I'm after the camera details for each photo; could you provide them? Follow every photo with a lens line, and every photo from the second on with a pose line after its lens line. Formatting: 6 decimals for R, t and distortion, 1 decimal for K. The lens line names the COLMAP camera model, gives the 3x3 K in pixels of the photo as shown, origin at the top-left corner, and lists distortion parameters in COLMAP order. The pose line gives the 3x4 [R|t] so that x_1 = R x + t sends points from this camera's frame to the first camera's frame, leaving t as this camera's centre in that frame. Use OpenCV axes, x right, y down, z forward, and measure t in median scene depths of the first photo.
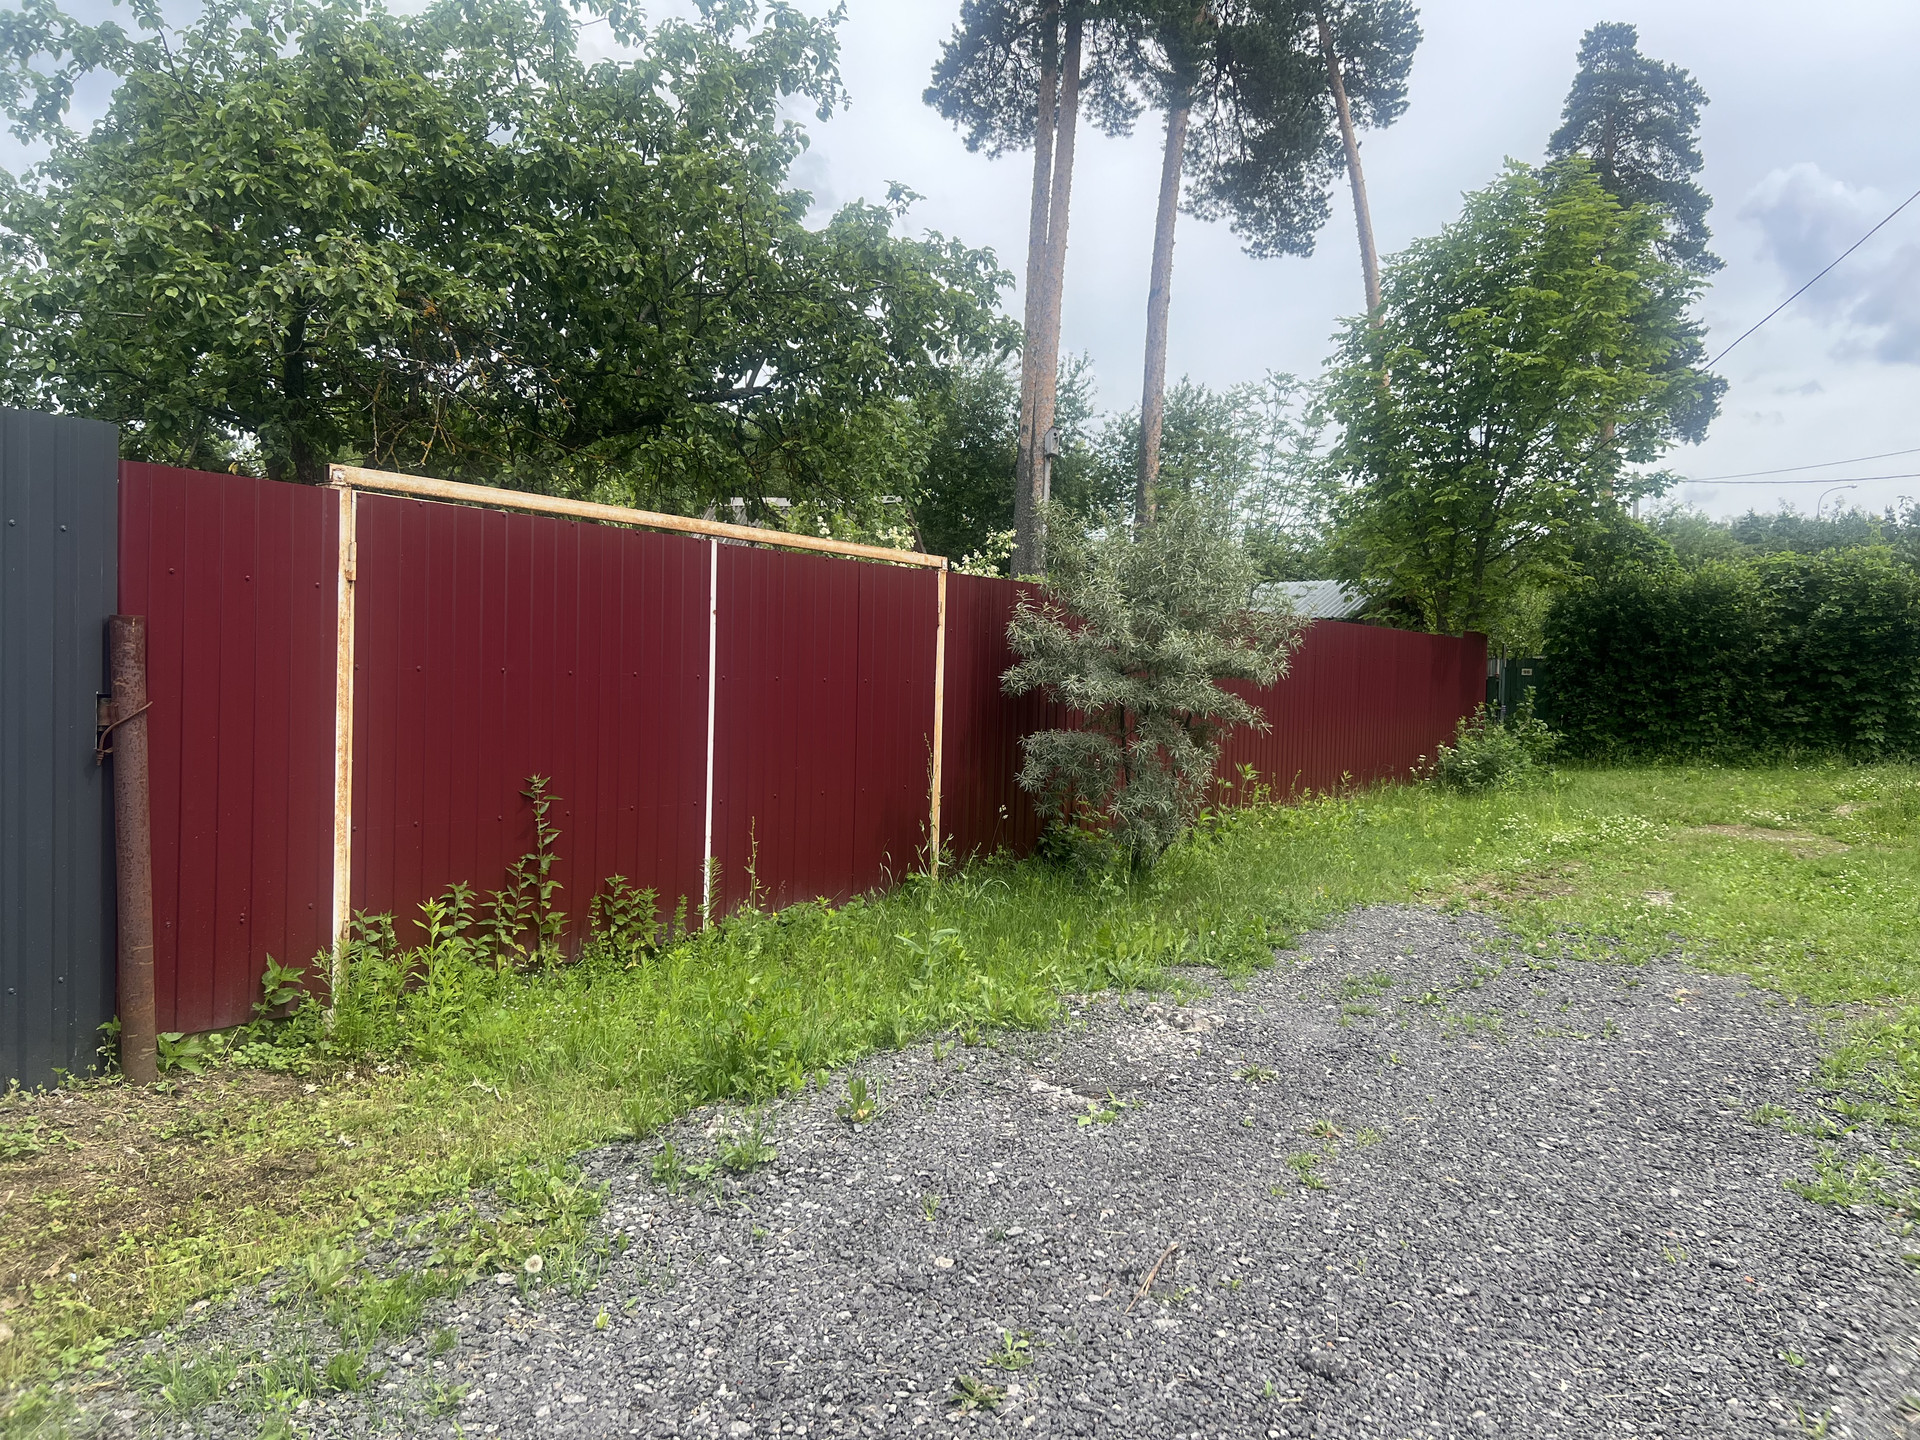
lens RADIAL K [[1462.5, 0, 961.1], [0, 1462.5, 722.4], [0, 0, 1]] dist [0.003464, -0.000001]
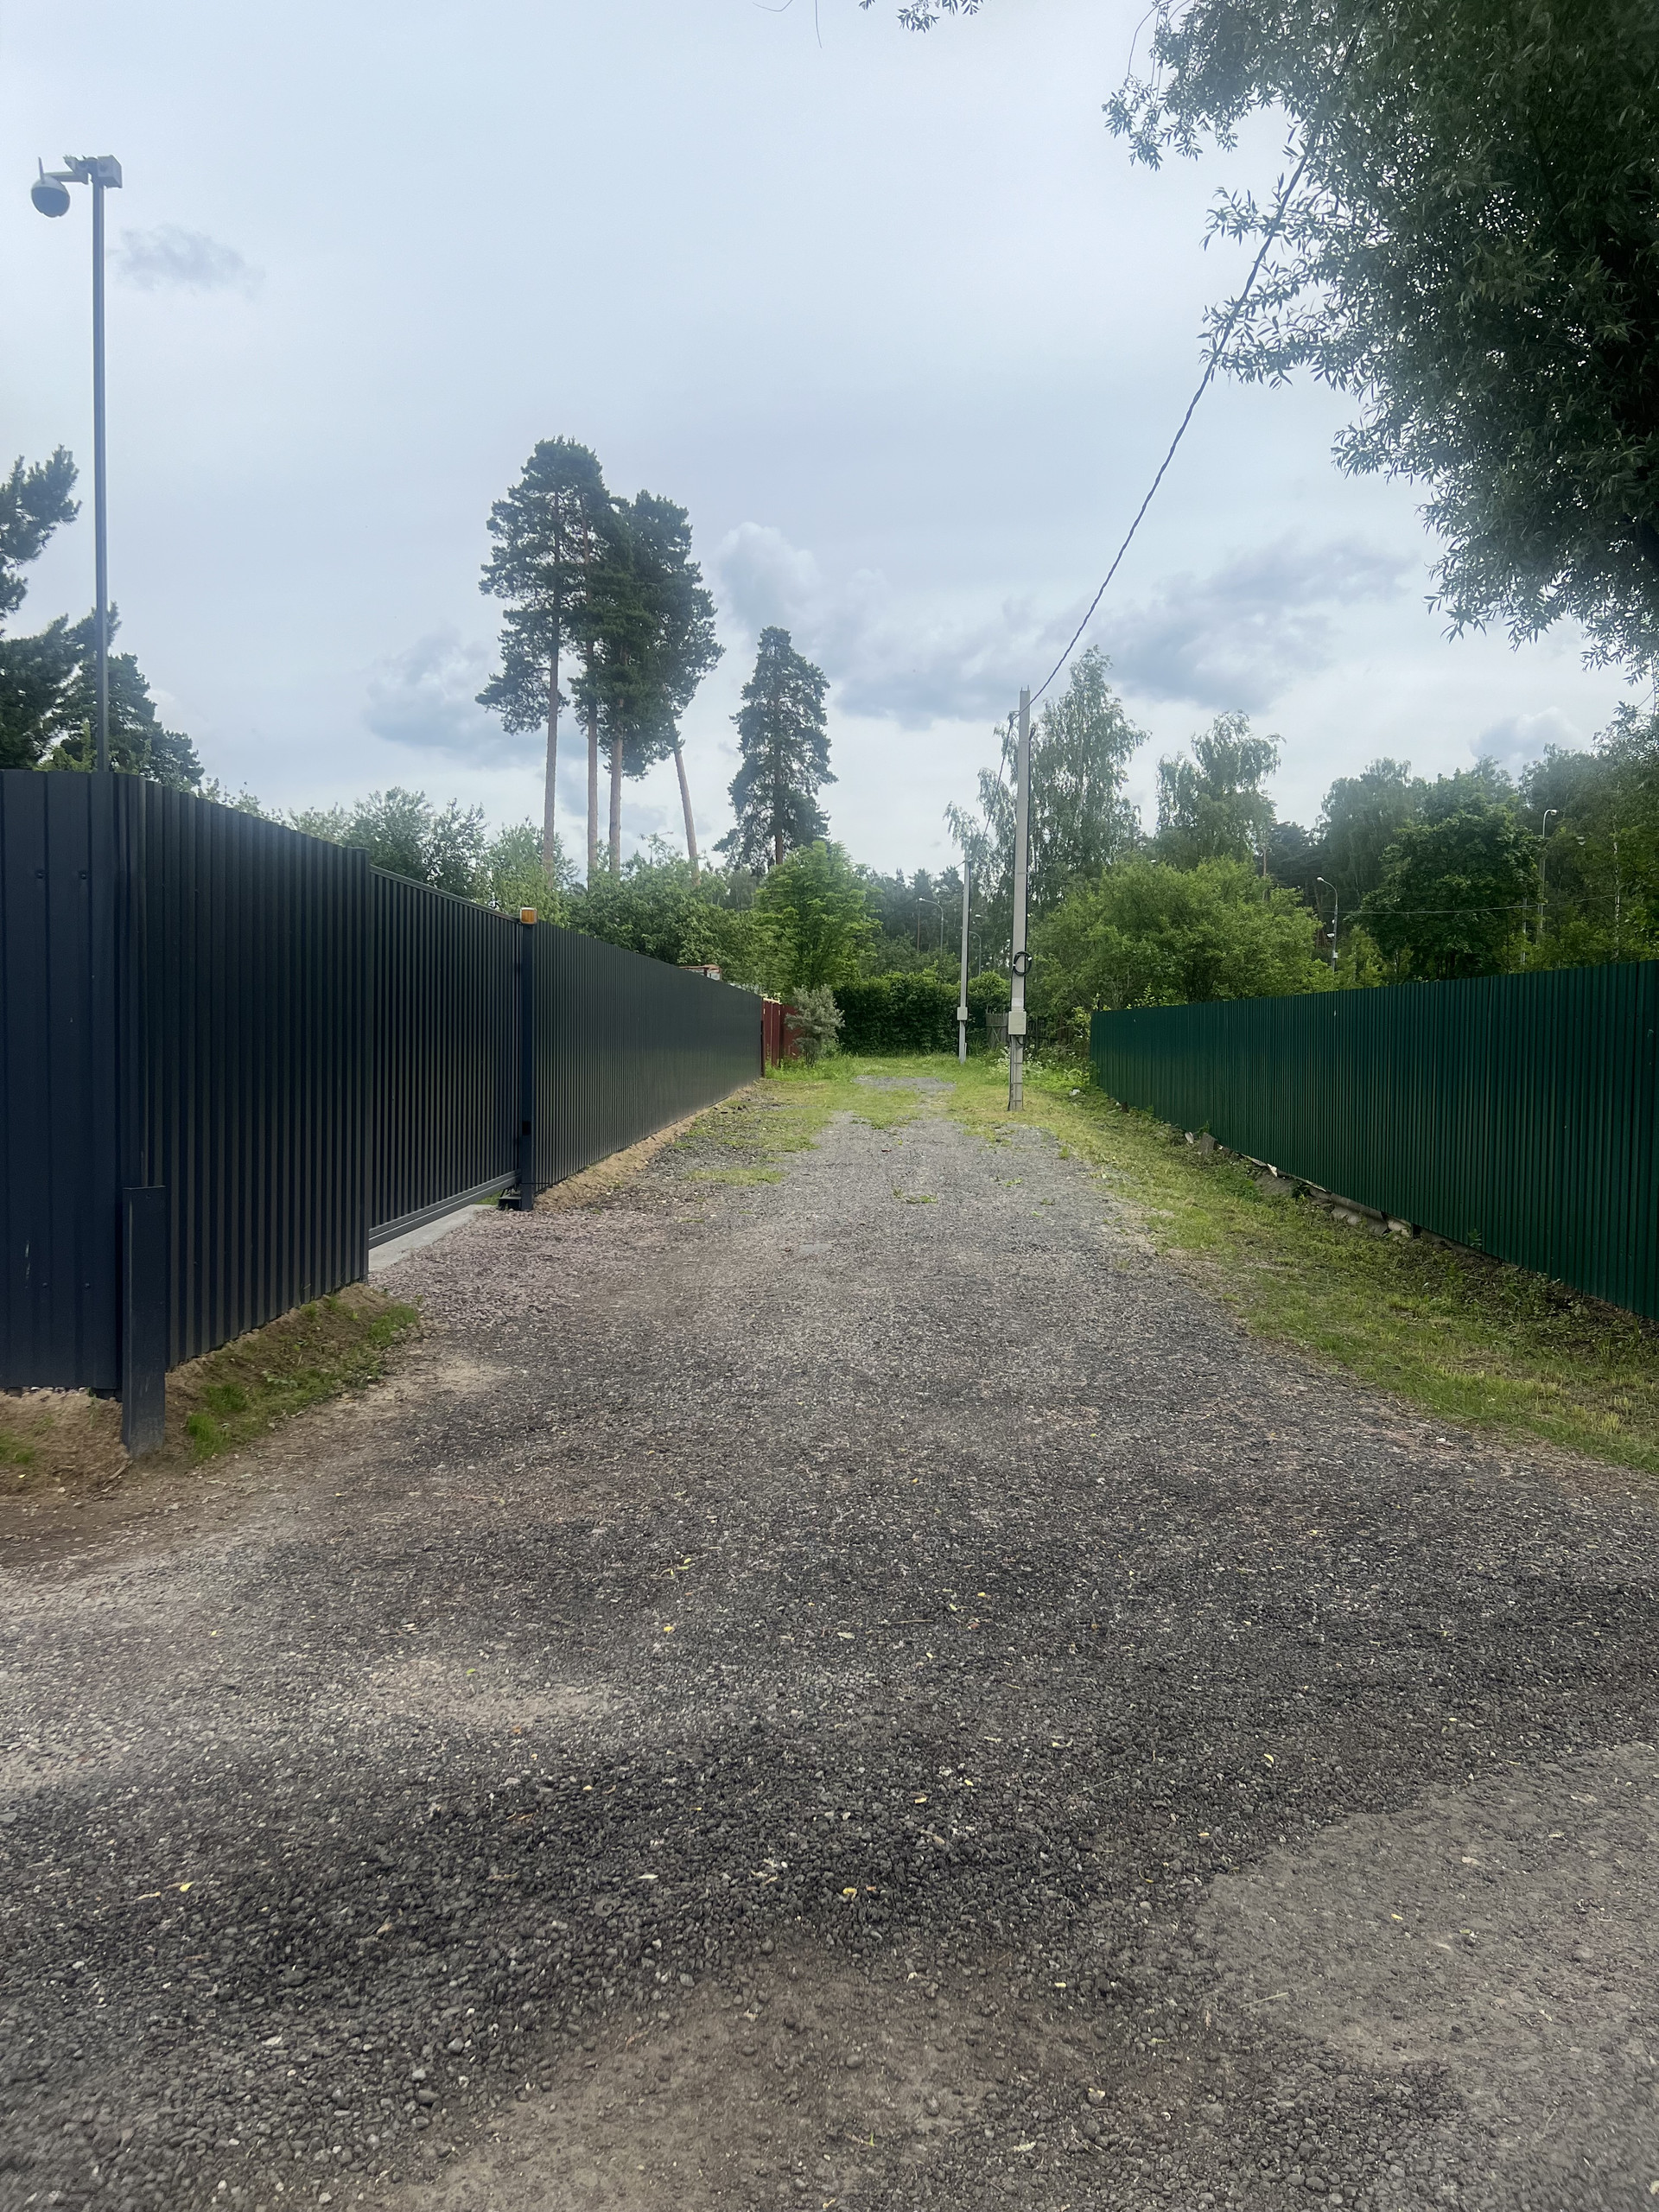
lens RADIAL K [[1685.0, 0, 829.3], [0, 1685.0, 1100.3], [0, 0, 1]] dist [0.003464, -0.000001]
pose [[0.863397, -0.019661, 0.504142, -0.498501], [0.008144, 0.999653, 0.025038, 0.014736], [-0.504460, -0.017512, 0.863258, -0.719786]]
